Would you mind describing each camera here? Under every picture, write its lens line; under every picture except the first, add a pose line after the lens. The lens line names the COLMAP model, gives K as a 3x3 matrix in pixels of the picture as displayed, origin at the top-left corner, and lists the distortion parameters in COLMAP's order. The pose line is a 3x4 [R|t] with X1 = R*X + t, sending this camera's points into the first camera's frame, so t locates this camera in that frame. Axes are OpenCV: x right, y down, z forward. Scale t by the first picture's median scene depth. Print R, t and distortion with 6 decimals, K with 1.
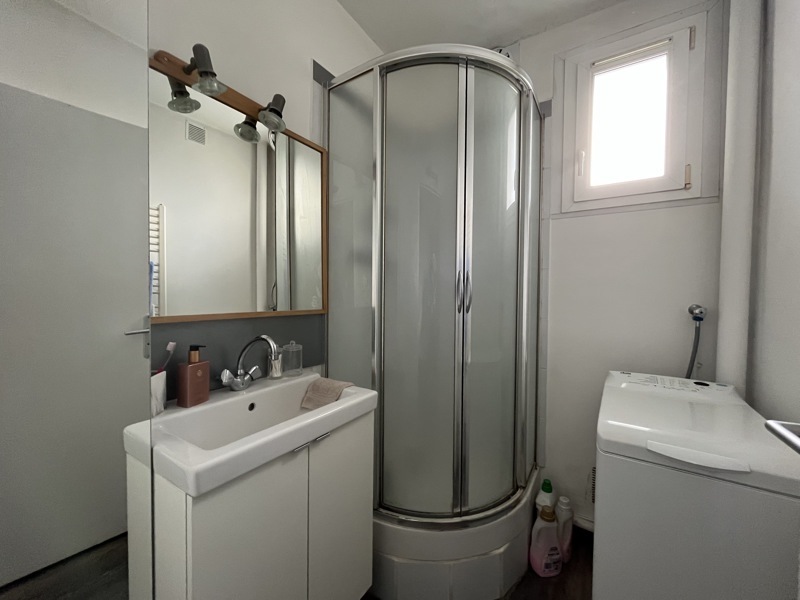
lens RADIAL K [[320.7, 0, 399.2], [0, 320.7, 301.0], [0, 0, 1]] dist [0.002067, -0.000632]
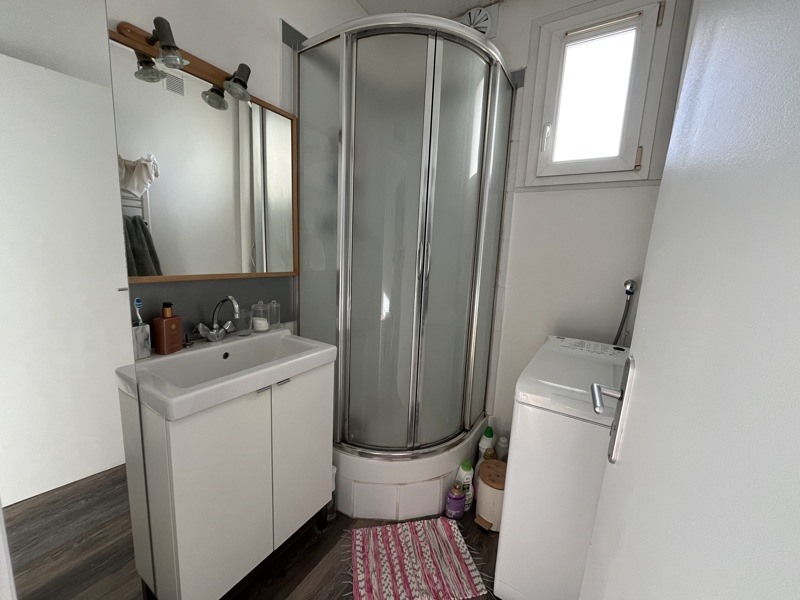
lens RADIAL K [[320.7, 0, 399.2], [0, 320.7, 299.9], [0, 0, 1]] dist [0.002067, -0.000632]
pose [[0.999283, 0.034902, 0.014646, 0.113060], [-0.036485, 0.991198, 0.127263, -0.032478], [-0.010075, -0.127706, 0.991761, -0.106112]]
